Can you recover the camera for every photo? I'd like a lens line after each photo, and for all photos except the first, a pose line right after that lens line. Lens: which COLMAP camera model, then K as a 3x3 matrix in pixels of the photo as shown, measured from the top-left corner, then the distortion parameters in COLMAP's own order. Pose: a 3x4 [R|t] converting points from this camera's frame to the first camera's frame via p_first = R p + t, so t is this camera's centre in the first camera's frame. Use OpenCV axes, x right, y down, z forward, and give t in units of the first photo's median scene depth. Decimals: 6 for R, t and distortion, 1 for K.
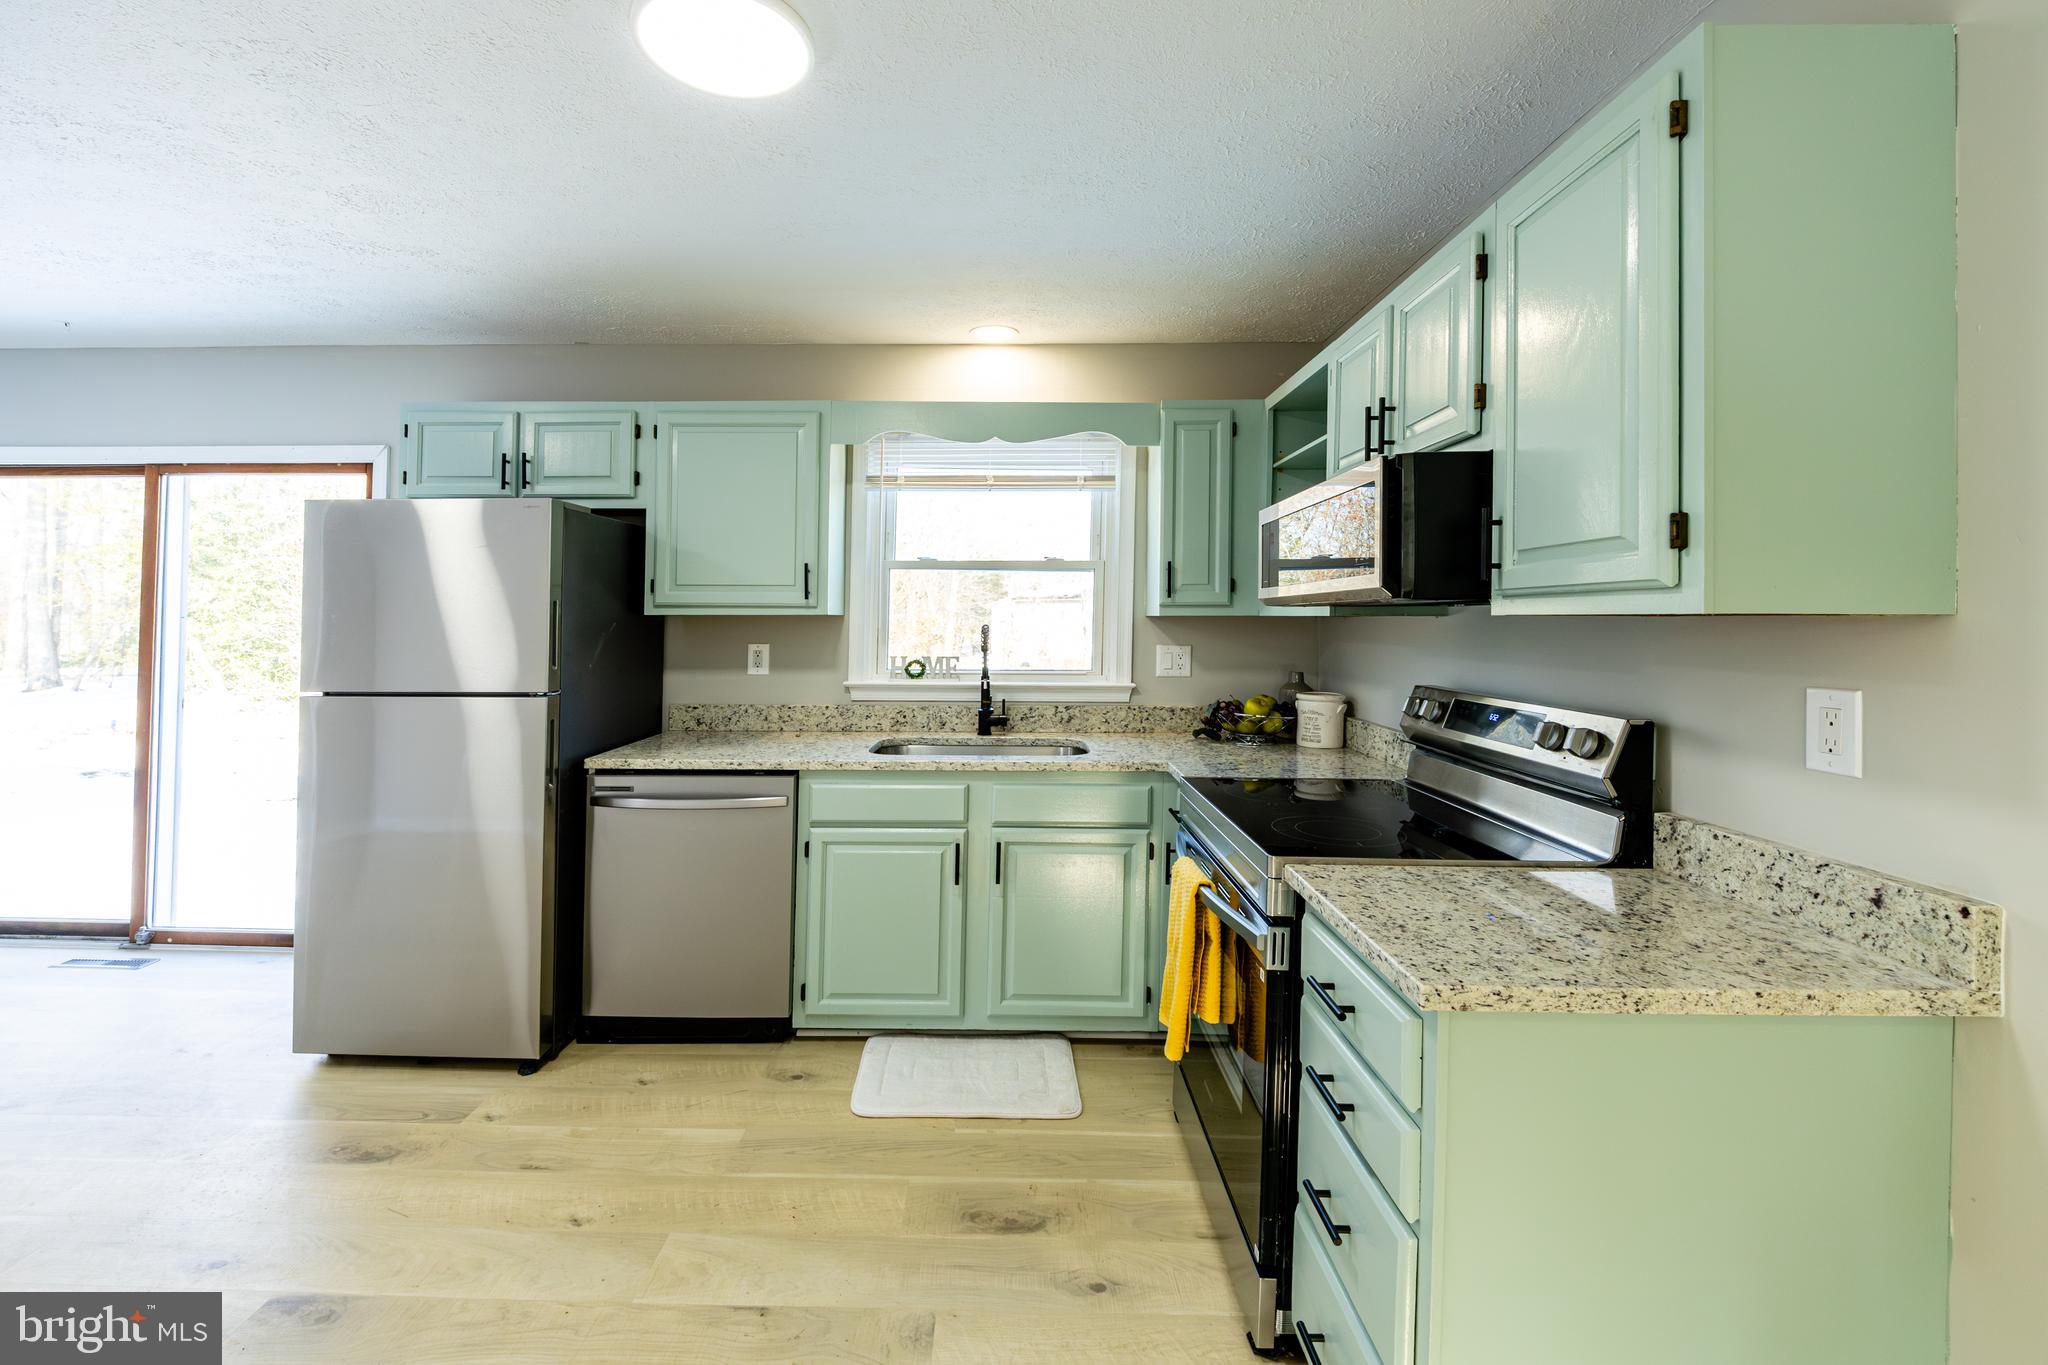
lens RADIAL K [[888.0, 0, 1012.2], [0, 888.0, 589.0], [0, 0, 1]] dist [-0.000749, -0.004062]
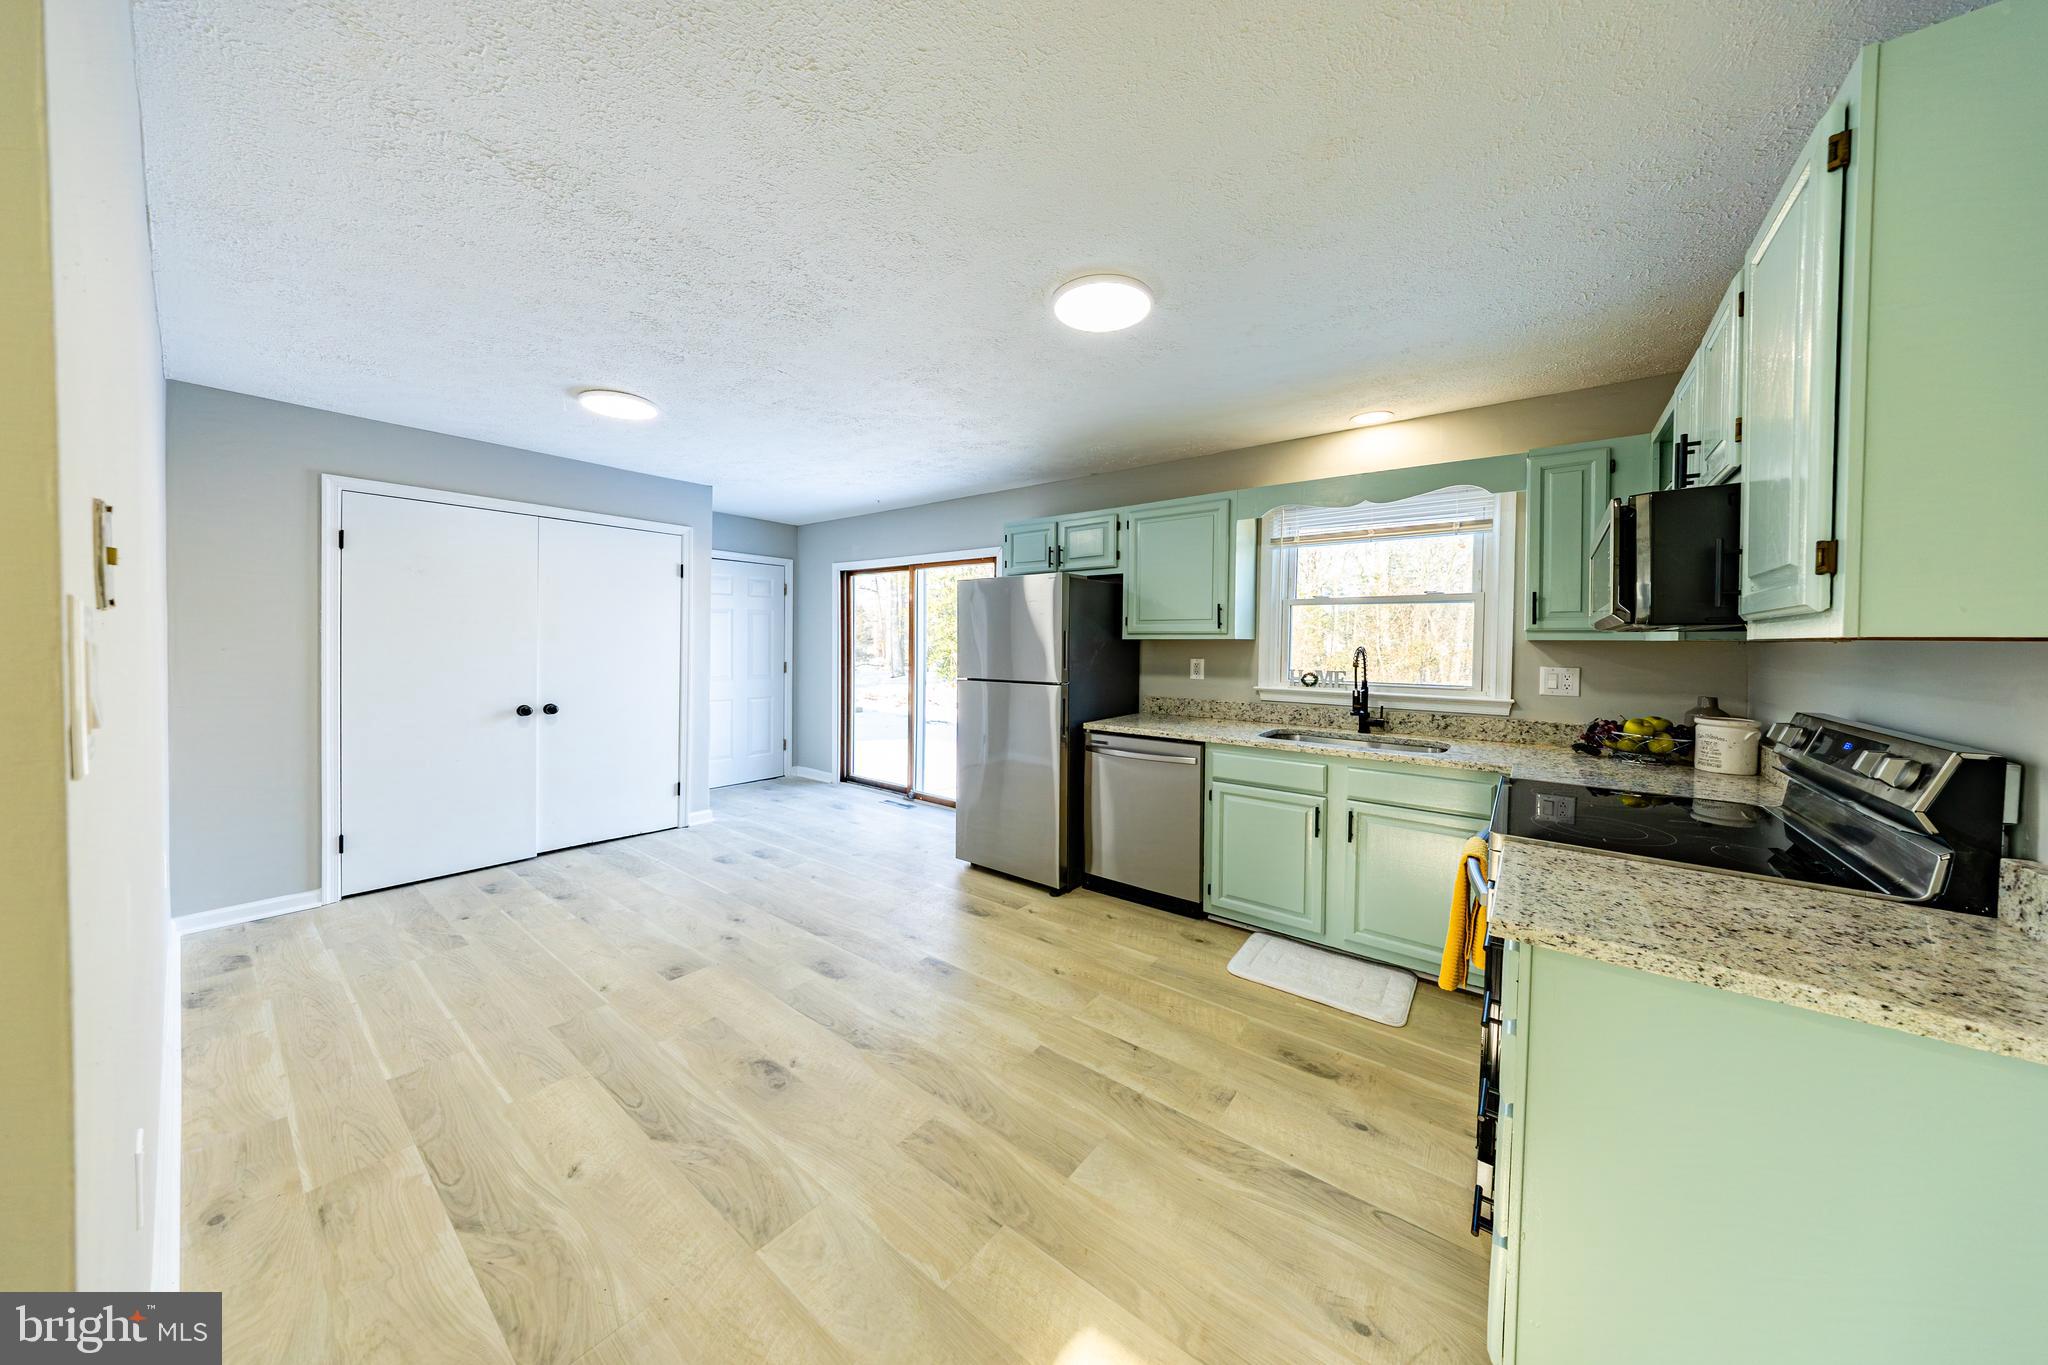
lens RADIAL K [[672.6, 0, 1023.9], [0, 672.6, 628.8], [0, 0, 1]] dist [0.000488, -0.000628]
pose [[0.791829, -0.007851, -0.610692, 0.212541], [0.015342, 0.999858, 0.007039, -0.000863], [0.610550, -0.014943, 0.791837, -0.088761]]
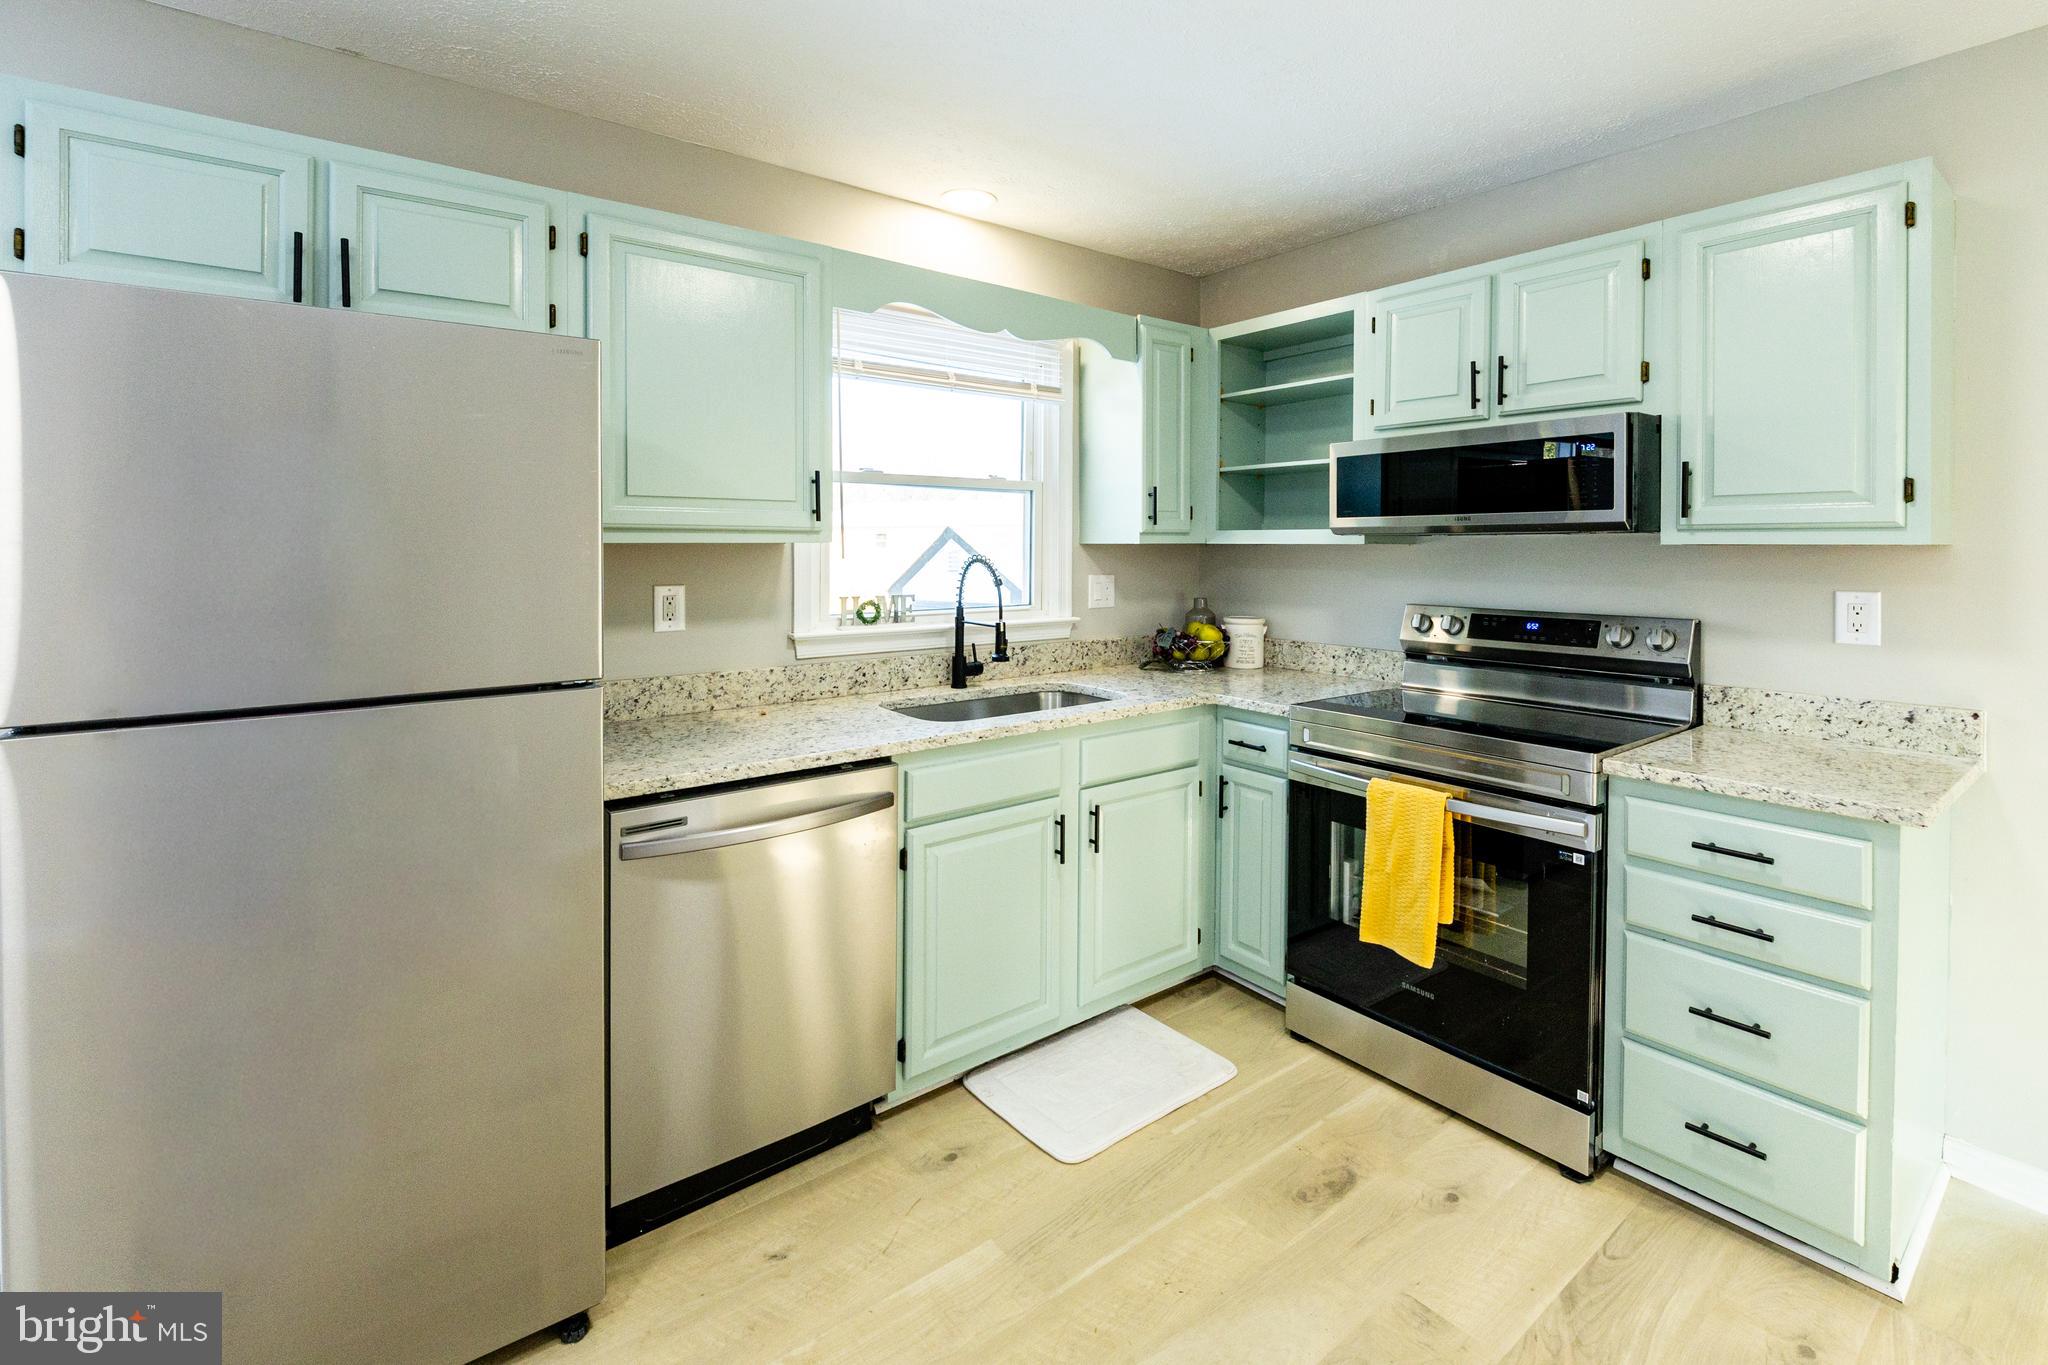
lens RADIAL K [[962.3, 0, 1091.7], [0, 962.3, 540.3], [0, 0, 1]] dist [-0.009917, -0.002183]
pose [[0.766168, 0.001781, 0.642638, -0.619215], [-0.020881, 0.999537, 0.022125, 0.005910], [-0.642301, -0.030370, 0.765851, 0.290940]]
